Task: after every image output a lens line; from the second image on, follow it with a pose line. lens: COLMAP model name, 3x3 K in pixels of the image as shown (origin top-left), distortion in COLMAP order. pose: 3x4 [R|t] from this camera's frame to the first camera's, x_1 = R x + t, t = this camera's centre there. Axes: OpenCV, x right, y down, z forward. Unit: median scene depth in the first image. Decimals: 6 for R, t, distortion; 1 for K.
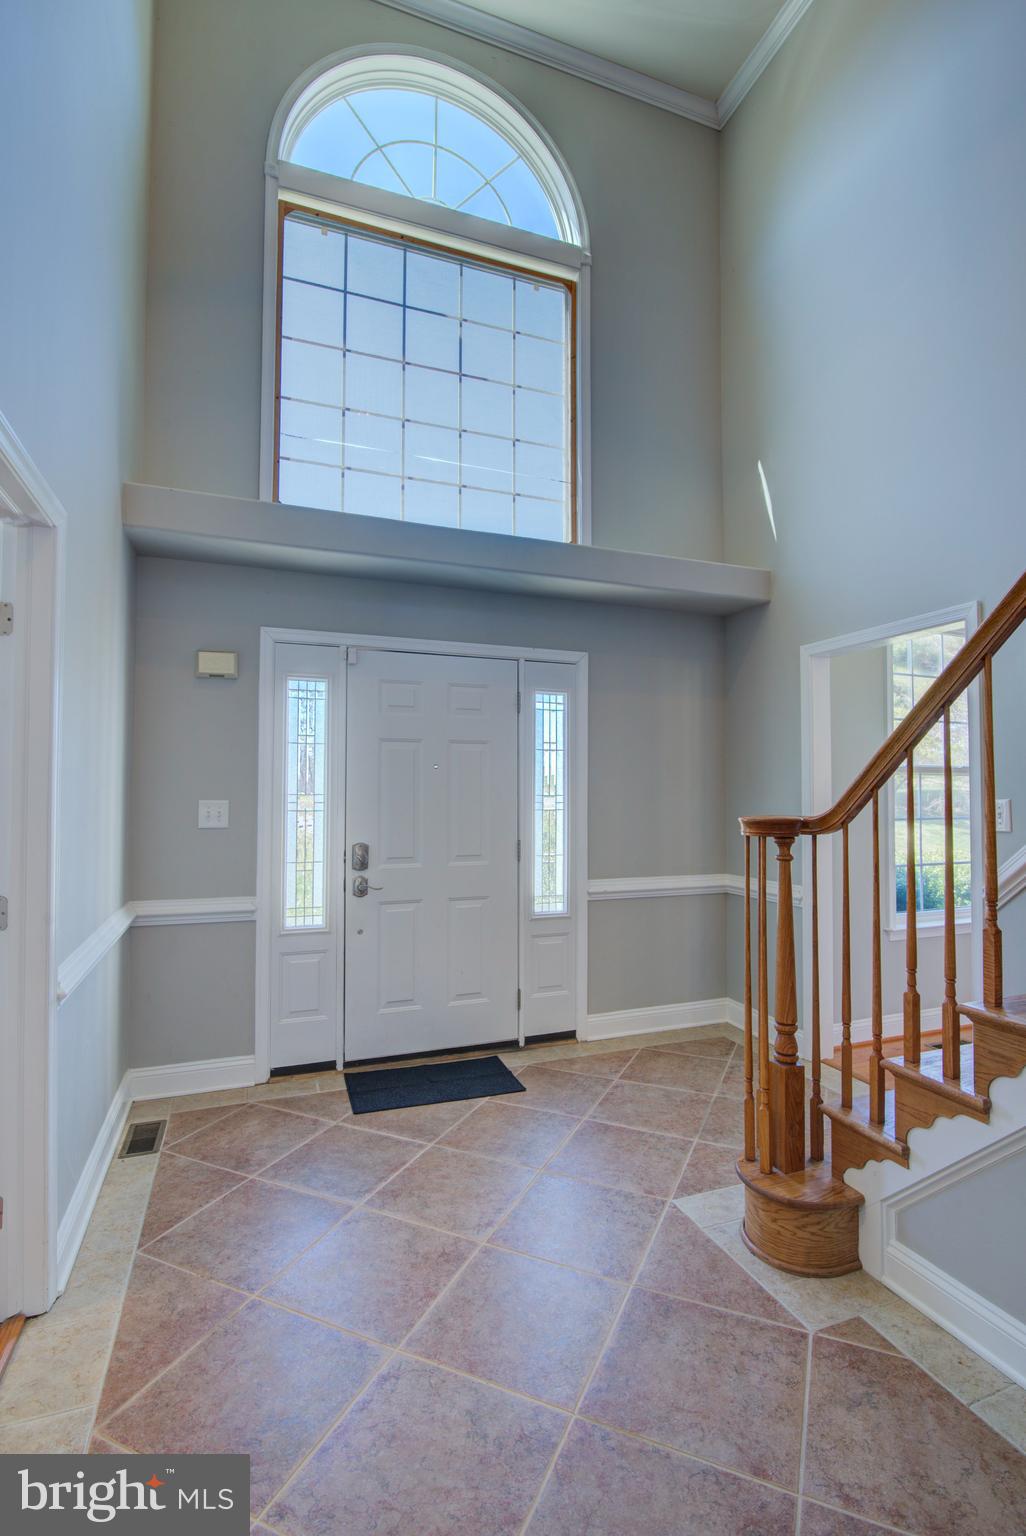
lens RADIAL K [[697.9, 0, 515.2], [0, 697.9, 775.9], [0, 0, 1]] dist [-0.004159, -0.000198]
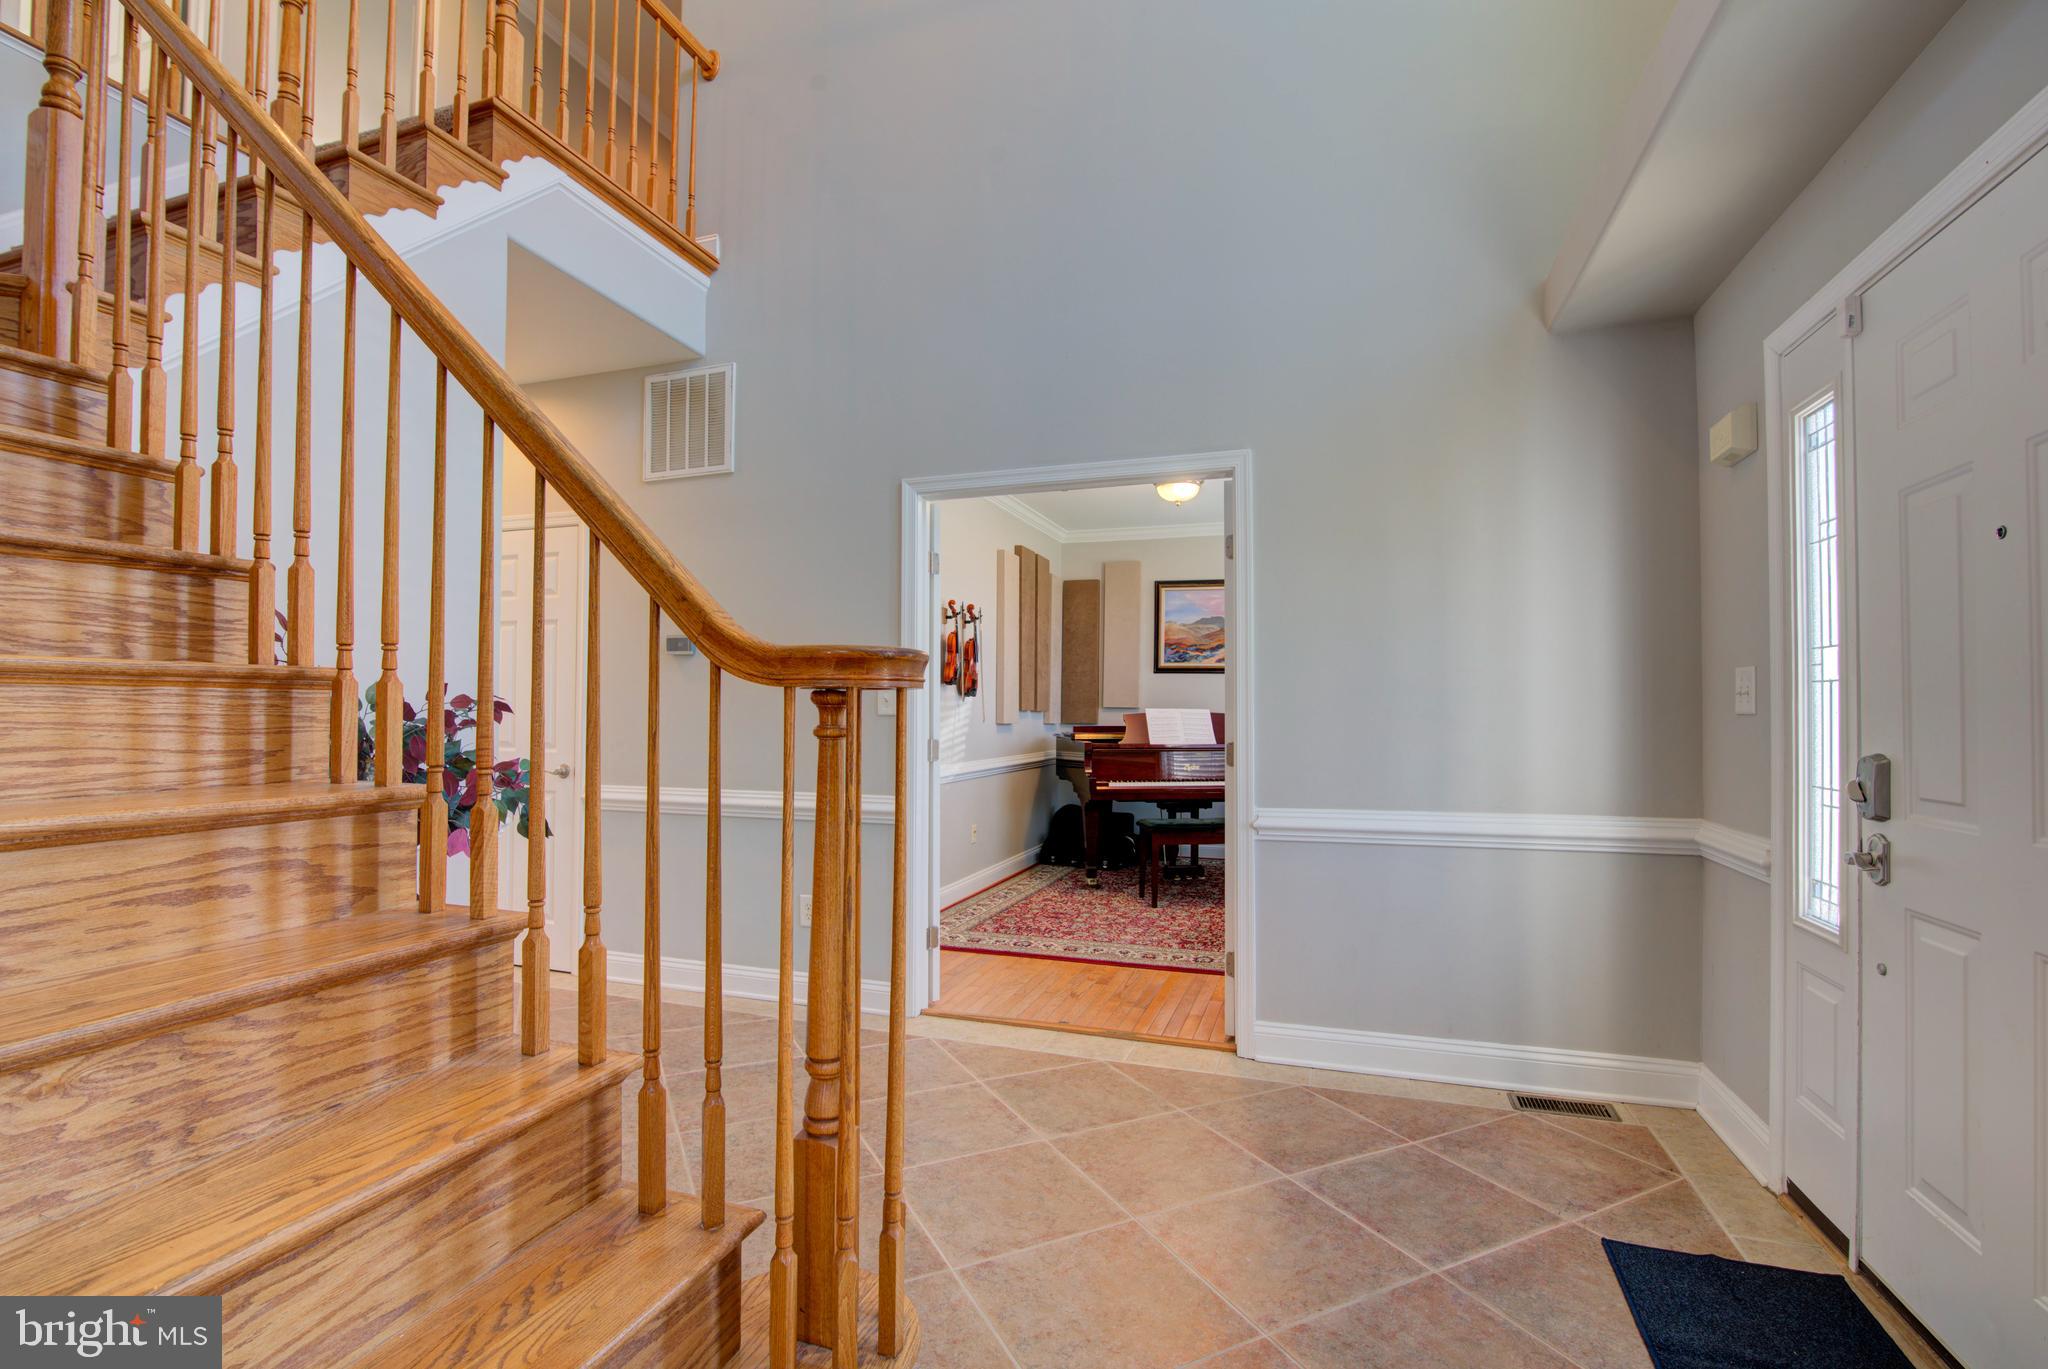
lens RADIAL K [[930.5, 0, 1029.8], [0, 930.5, 691.9], [0, 0, 1]] dist [-0.004159, -0.000198]
pose [[-0.618798, -0.019216, -0.785315, 0.624781], [0.024602, 0.998736, -0.043824, 0.088090], [0.785165, -0.046438, -0.617544, 1.147668]]
